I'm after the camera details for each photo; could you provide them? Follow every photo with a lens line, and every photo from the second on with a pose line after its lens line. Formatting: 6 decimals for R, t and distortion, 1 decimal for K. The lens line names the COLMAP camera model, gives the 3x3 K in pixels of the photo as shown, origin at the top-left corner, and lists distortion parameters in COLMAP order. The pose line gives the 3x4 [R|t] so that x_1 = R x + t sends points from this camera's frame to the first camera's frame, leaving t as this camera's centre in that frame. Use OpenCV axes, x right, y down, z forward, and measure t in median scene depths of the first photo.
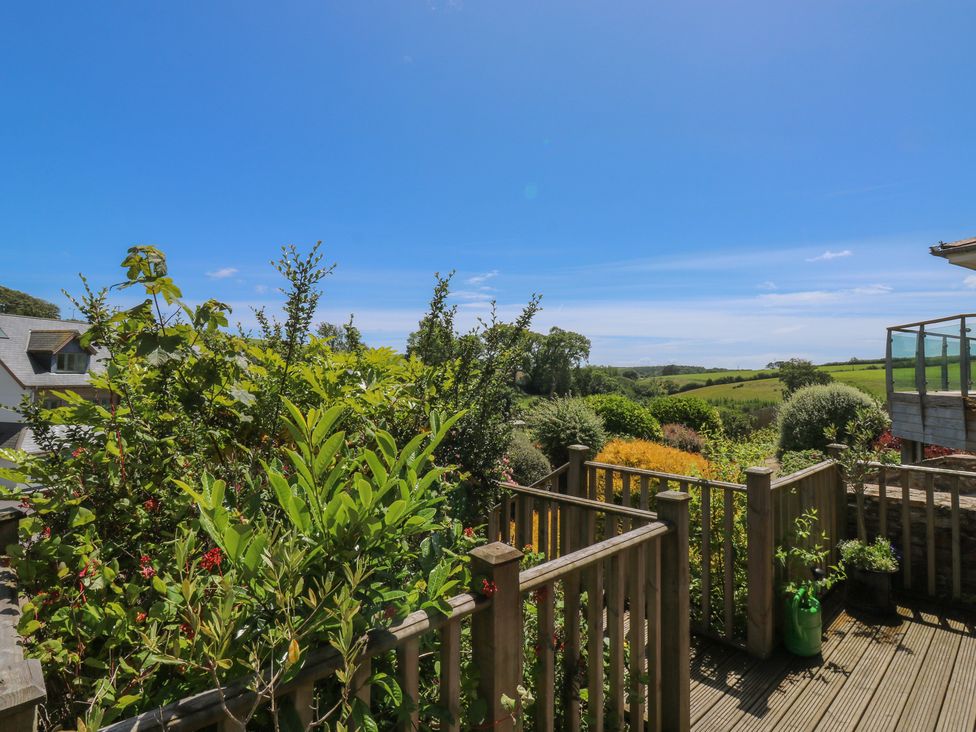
lens RADIAL K [[526.9, 0, 489.6], [0, 526.9, 355.5], [0, 0, 1]] dist [0.006736, -0.015987]
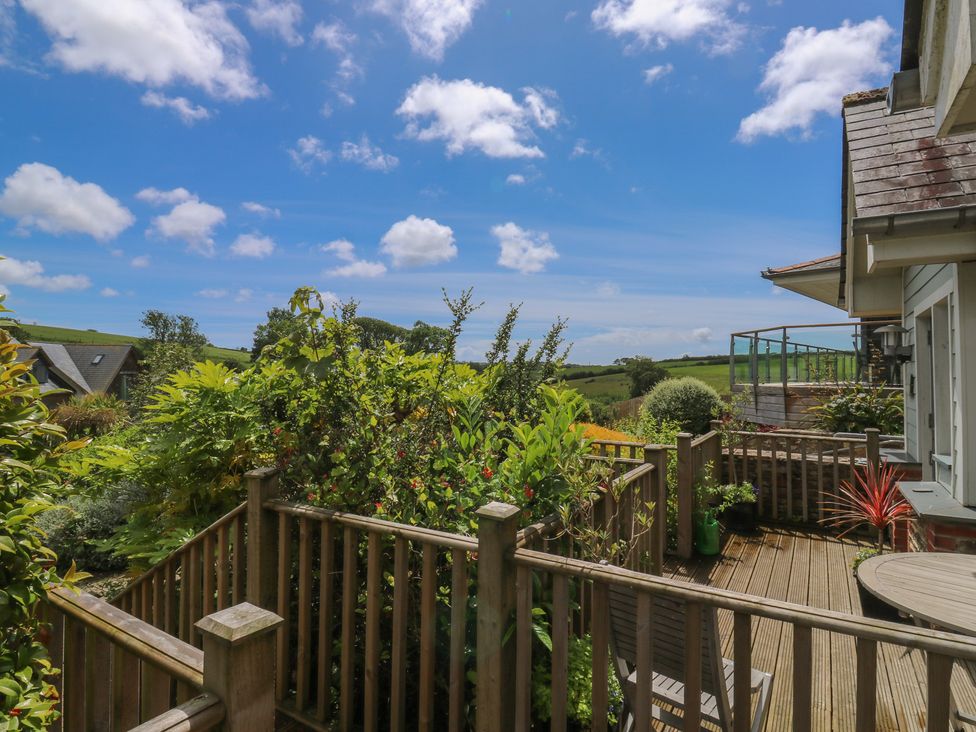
lens RADIAL K [[547.9, 0, 490.6], [0, 547.9, 358.9], [0, 0, 1]] dist [-0.000899, -0.000741]
pose [[0.965216, 0.004762, 0.261412, -0.146369], [-0.008727, 0.999864, 0.014008, -0.005637], [-0.261310, -0.015802, 0.965126, -0.121685]]
